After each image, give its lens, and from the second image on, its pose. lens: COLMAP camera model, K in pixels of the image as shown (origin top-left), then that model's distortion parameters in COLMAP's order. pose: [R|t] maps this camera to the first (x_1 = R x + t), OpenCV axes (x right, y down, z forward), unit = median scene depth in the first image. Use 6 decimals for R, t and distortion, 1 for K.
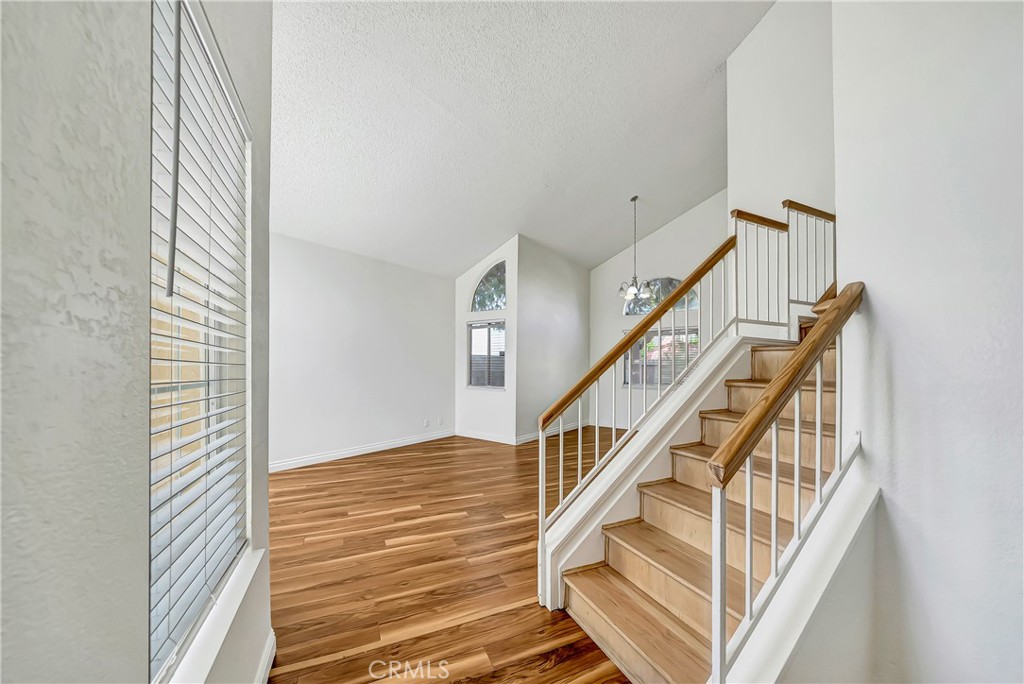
lens RADIAL K [[399.2, 0, 521.3], [0, 399.2, 371.7], [0, 0, 1]] dist [-0.001309, -0.000041]
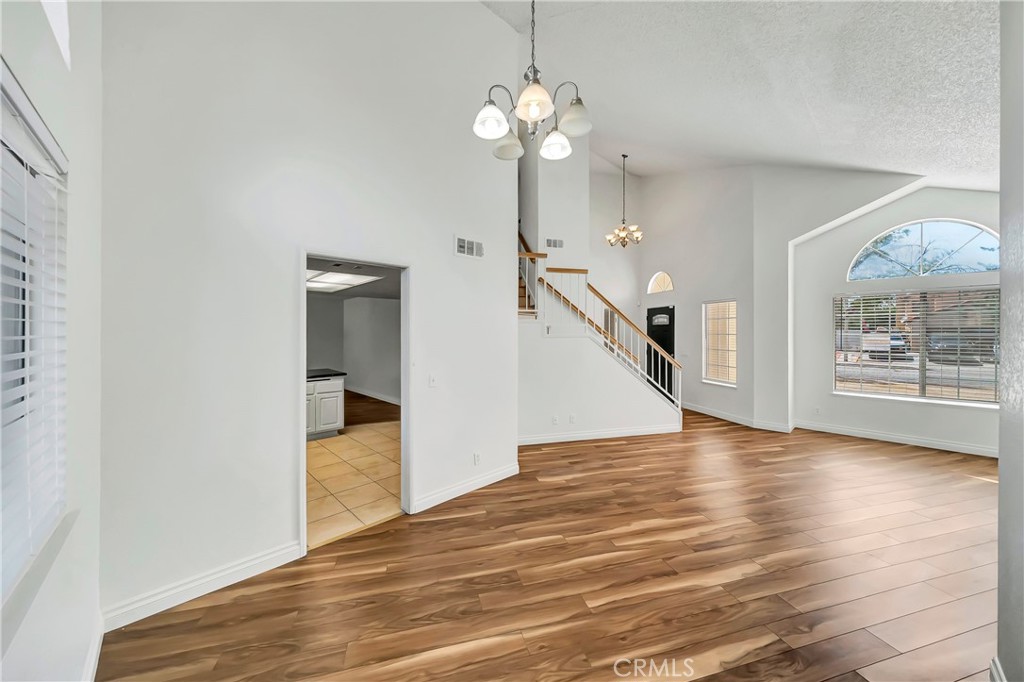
lens RADIAL K [[346.6, 0, 520.4], [0, 346.6, 335.6], [0, 0, 1]] dist [-0.001615, -0.000071]
pose [[-0.982676, -0.006742, 0.185211, 0.449319], [-0.004163, 0.999889, 0.014311, -0.082011], [-0.185287, 0.013293, -0.982595, 2.284588]]
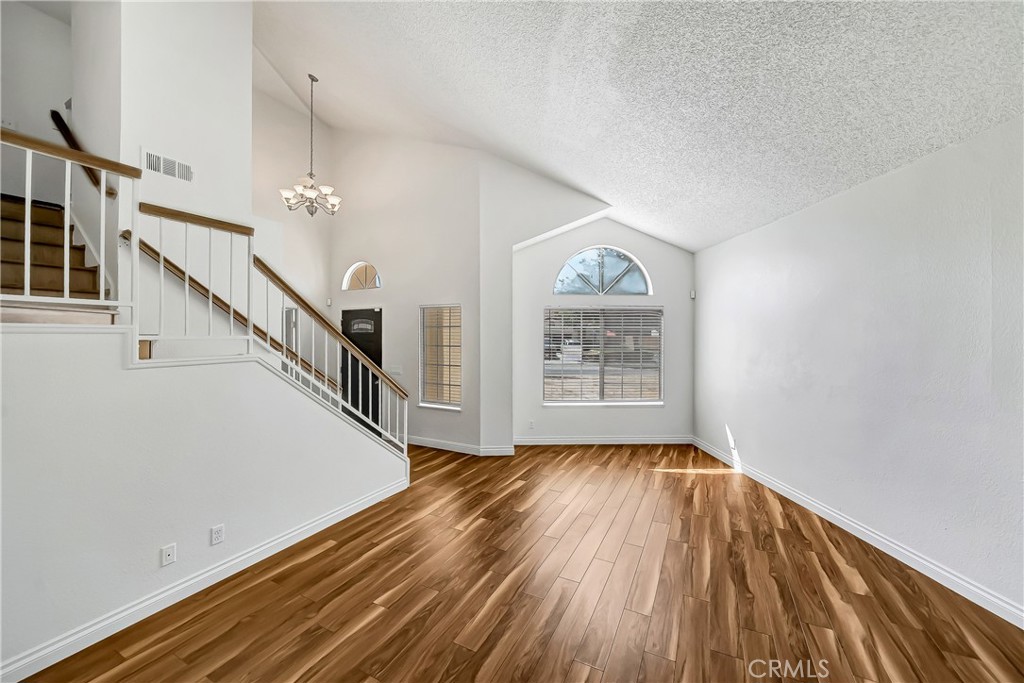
lens RADIAL K [[377.7, 0, 509.7], [0, 377.7, 338.3], [0, 0, 1]] dist [-0.001395, -0.000154]
pose [[-0.807095, -0.002749, -0.590415, 0.475521], [-0.007068, 0.999962, 0.005006, -0.112432], [0.590379, 0.008213, -0.807084, 1.785586]]
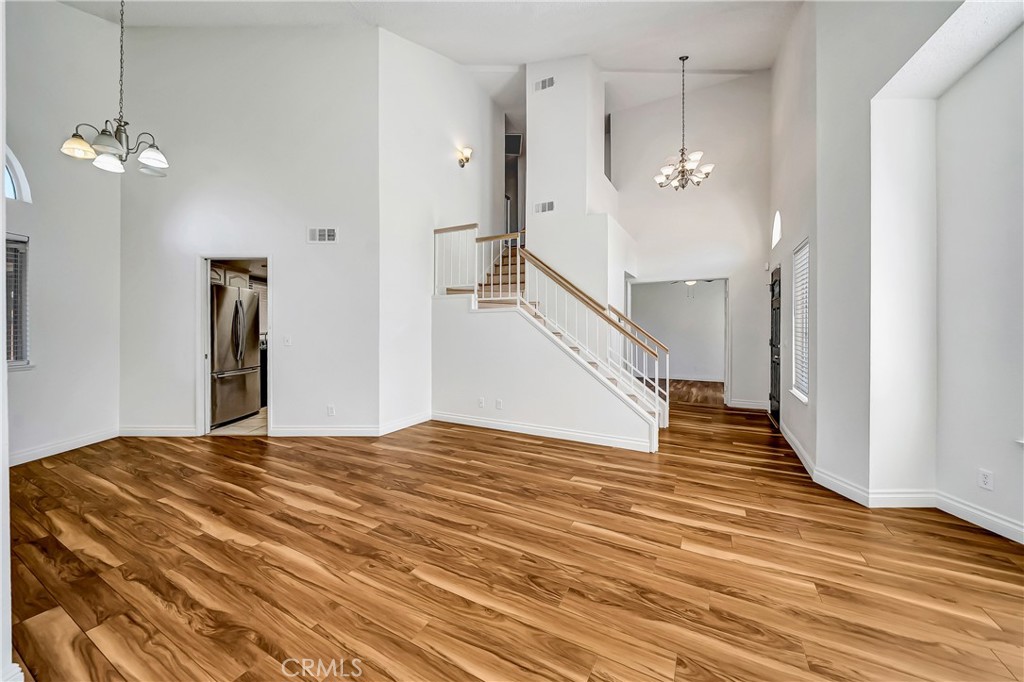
lens RADIAL K [[364.1, 0, 513.3], [0, 364.1, 331.3], [0, 0, 1]] dist [-0.002378, -0.000129]
pose [[-0.606423, -0.020336, 0.794882, -0.566289], [-0.001751, 0.999705, 0.024240, -0.021325], [-0.795140, 0.013308, -0.606279, 1.623202]]
